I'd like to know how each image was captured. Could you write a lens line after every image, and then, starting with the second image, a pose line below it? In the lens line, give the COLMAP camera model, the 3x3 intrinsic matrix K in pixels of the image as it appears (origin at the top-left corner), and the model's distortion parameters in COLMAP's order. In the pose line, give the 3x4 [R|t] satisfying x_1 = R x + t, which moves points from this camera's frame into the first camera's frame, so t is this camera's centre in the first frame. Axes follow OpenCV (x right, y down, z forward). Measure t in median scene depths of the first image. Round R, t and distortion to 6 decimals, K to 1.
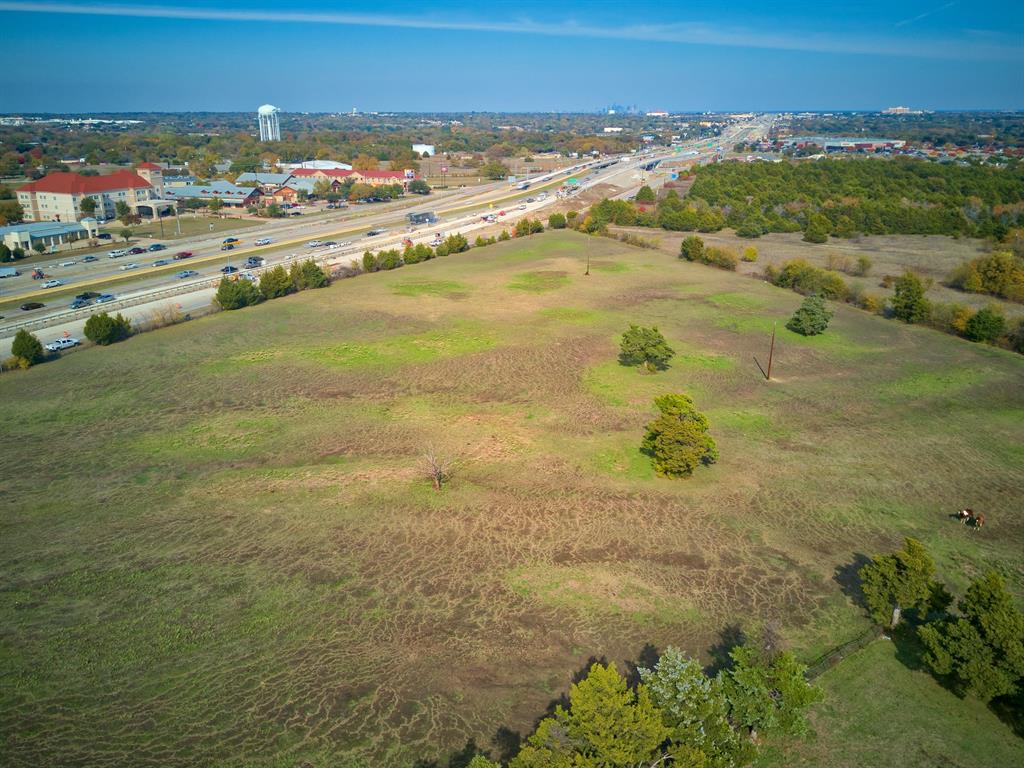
lens RADIAL K [[783.6, 0, 505.7], [0, 783.6, 388.4], [0, 0, 1]] dist [0.016227, -0.012255]
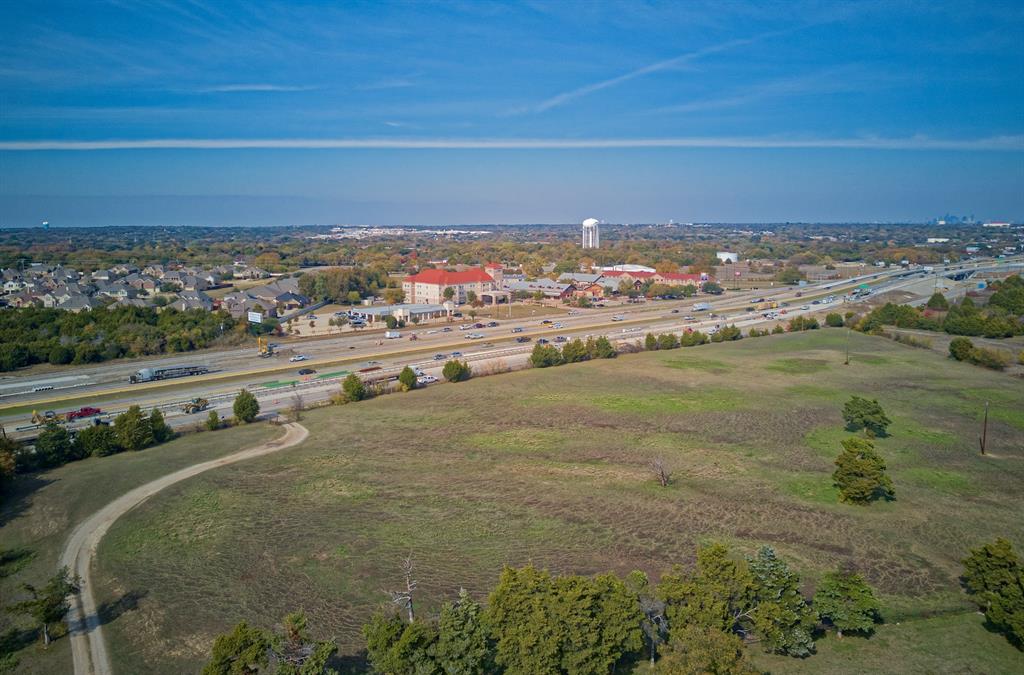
lens RADIAL K [[750.9, 0, 510.5], [0, 750.9, 335.3], [0, 0, 1]] dist [-0.001889, -0.007867]
pose [[0.926599, 0.052283, -0.372398, 0.094761], [-0.121909, 0.978570, -0.165948, 0.079309], [0.355741, 0.199166, 0.913116, -0.240734]]
